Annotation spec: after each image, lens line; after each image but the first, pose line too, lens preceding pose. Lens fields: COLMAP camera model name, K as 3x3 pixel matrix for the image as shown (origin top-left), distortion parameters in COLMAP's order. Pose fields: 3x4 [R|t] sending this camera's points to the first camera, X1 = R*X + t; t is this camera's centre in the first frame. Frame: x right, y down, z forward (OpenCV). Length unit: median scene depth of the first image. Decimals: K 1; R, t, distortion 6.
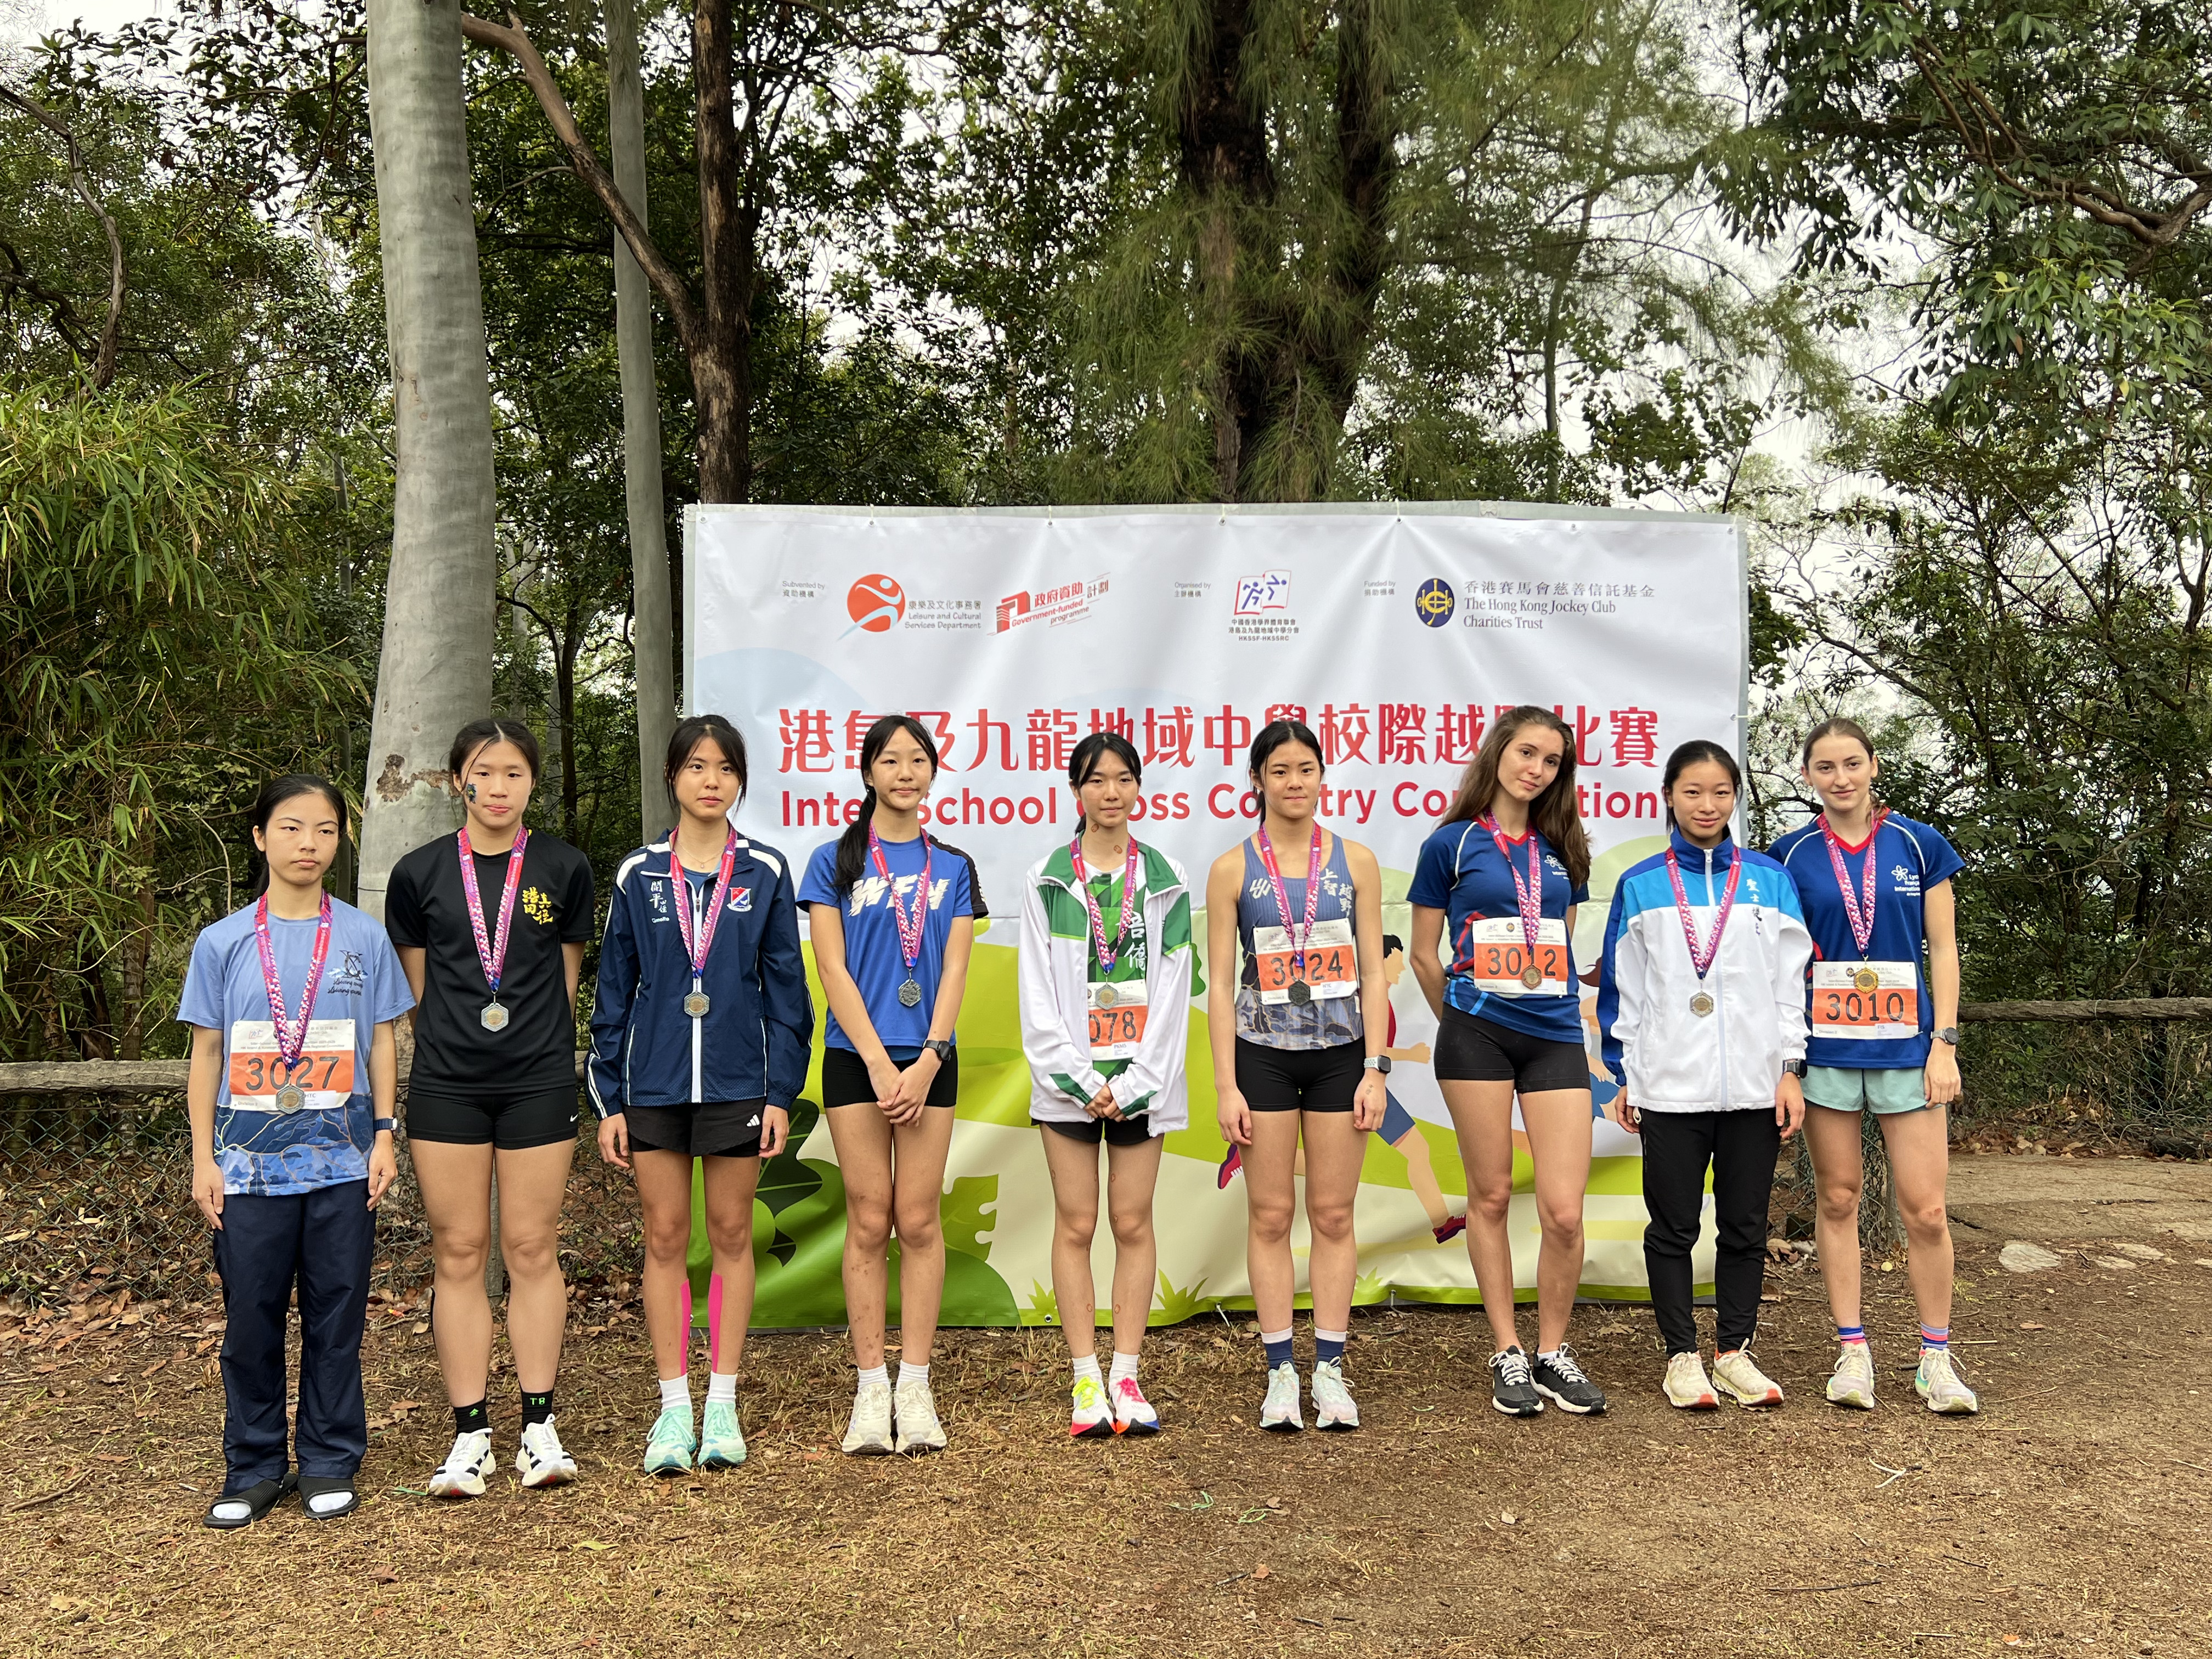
lens RADIAL K [[1811.9, 0, 1135.3], [0, 1811.9, 819.3], [0, 0, 1]] dist [0.455757, -0.391367]
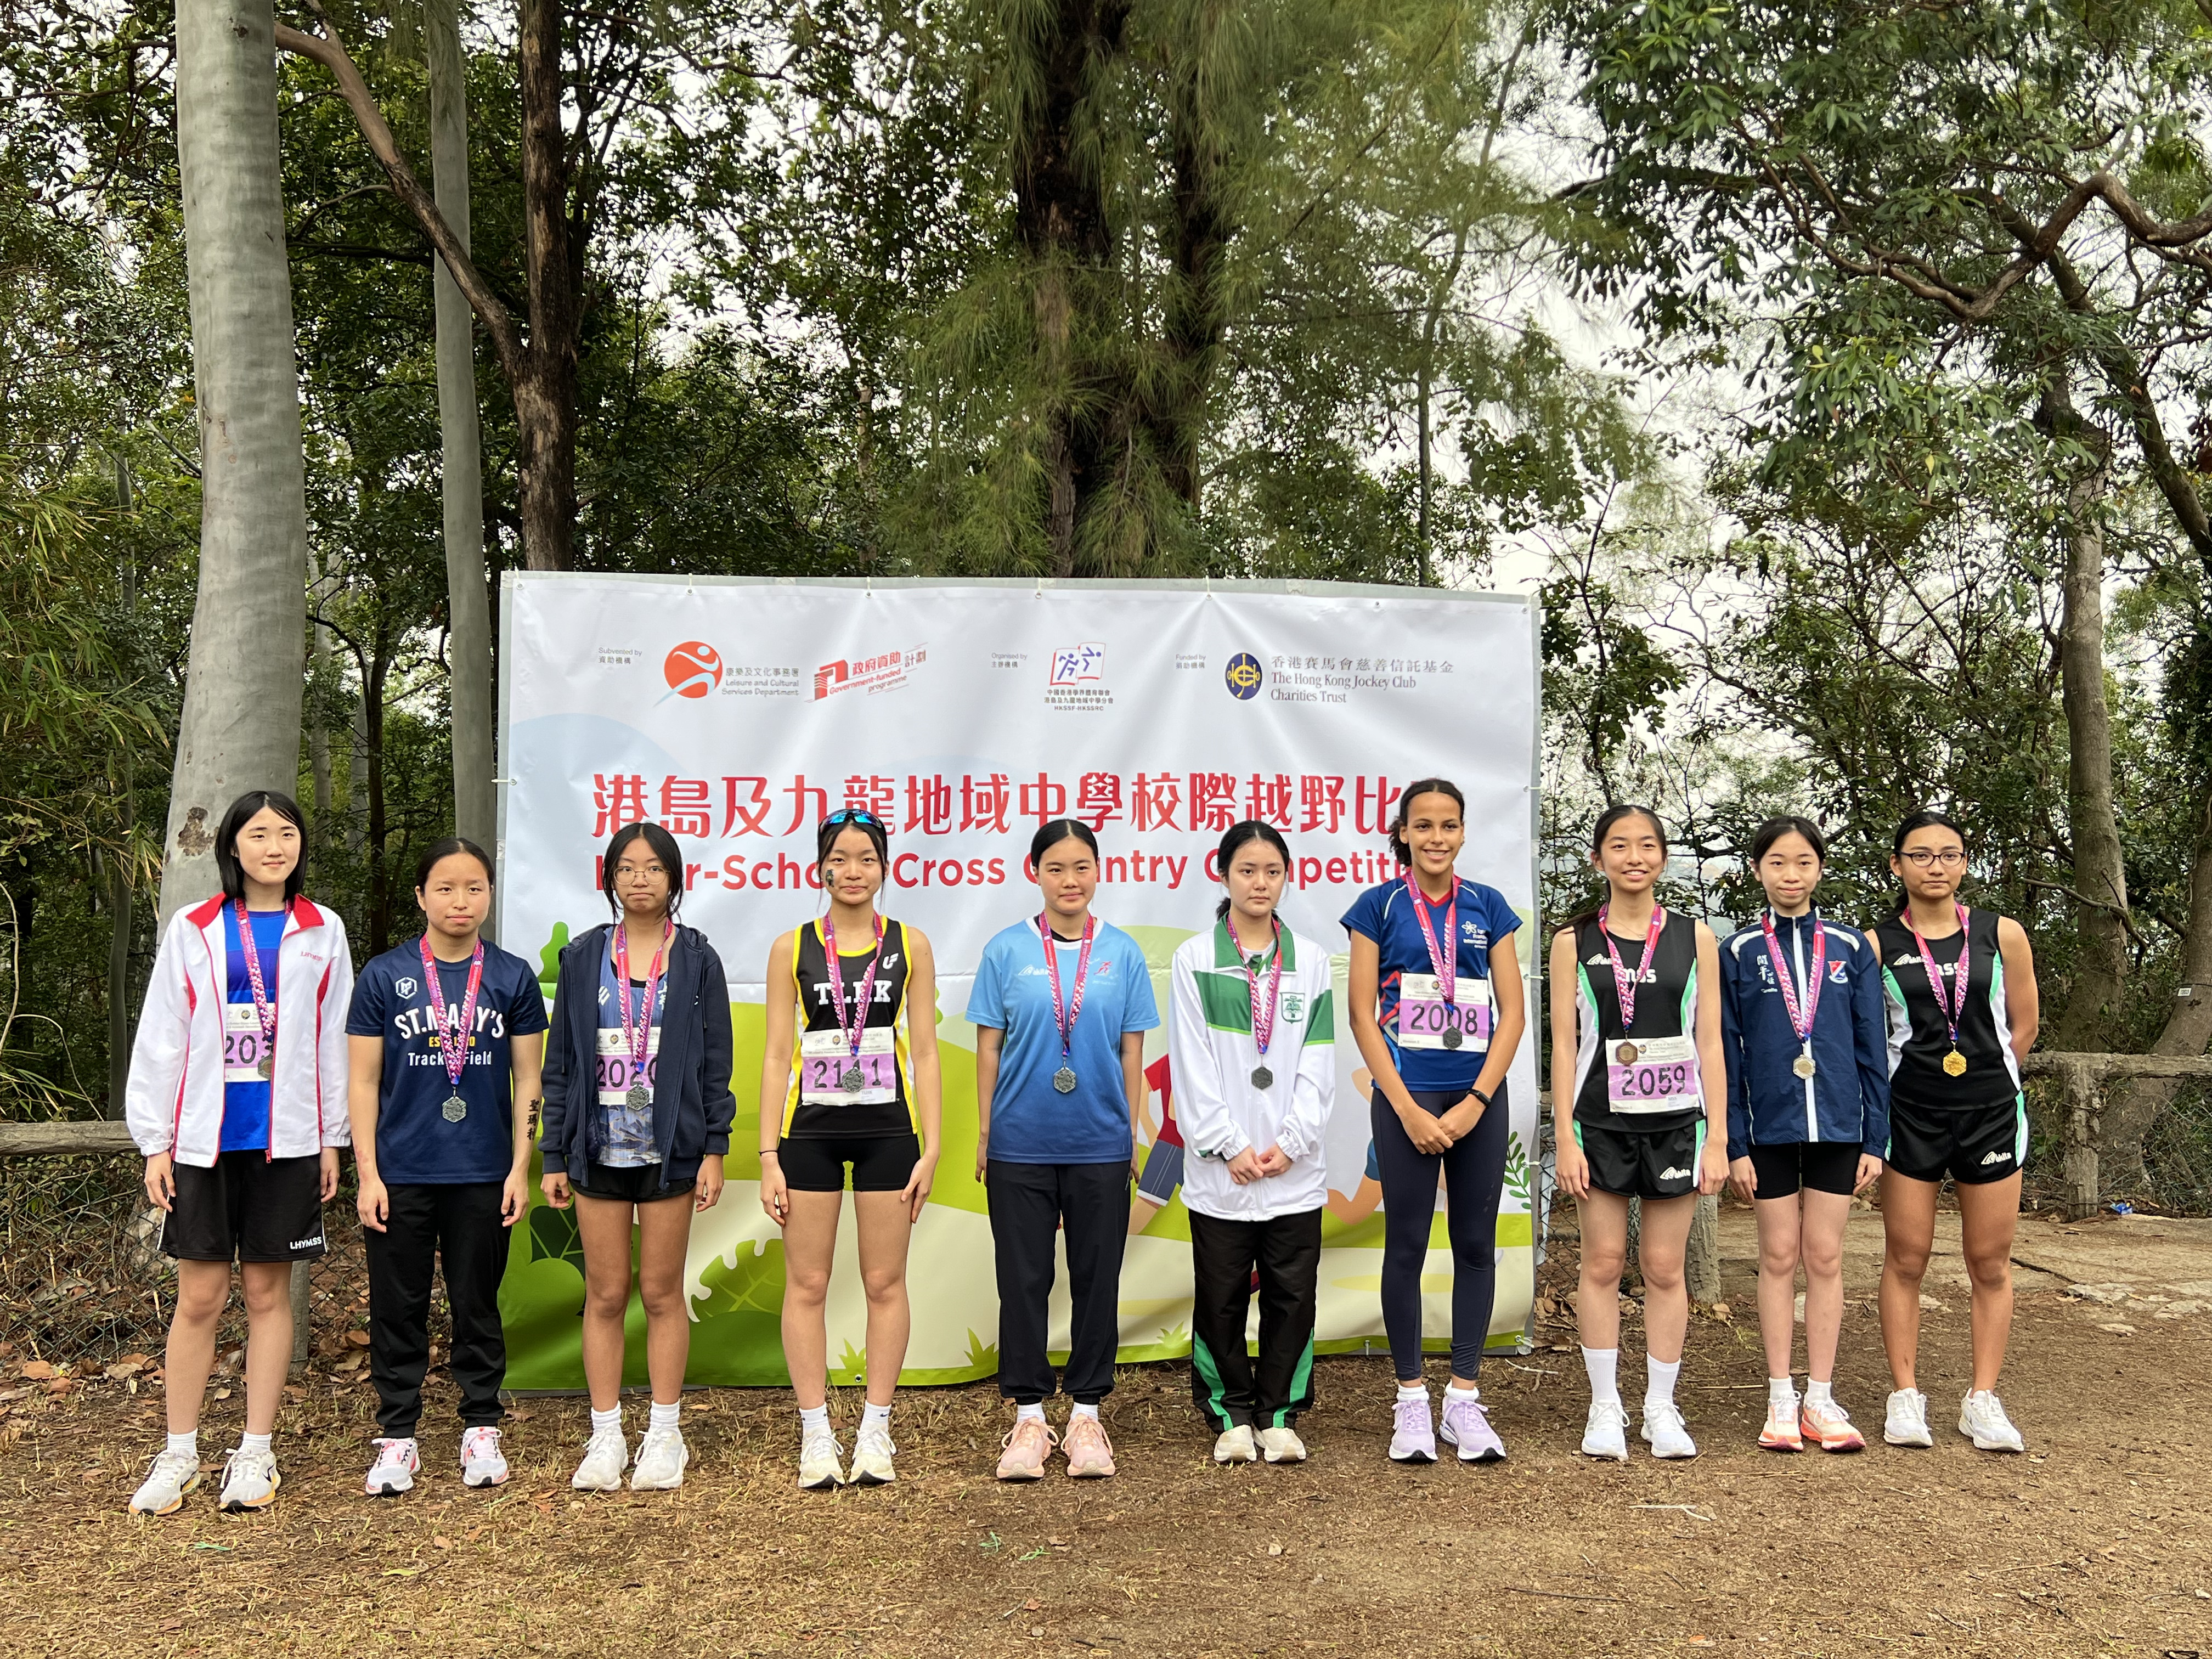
lens RADIAL K [[2061.3, 0, 1106.0], [0, 2061.3, 829.5], [0, 0, 1]] dist [0.454594, -0.382734]
pose [[0.999376, 0.007190, 0.034585, 0.034848], [-0.007007, 0.999961, -0.005404, -0.018769], [-0.034622, 0.005159, 0.999387, -0.121924]]
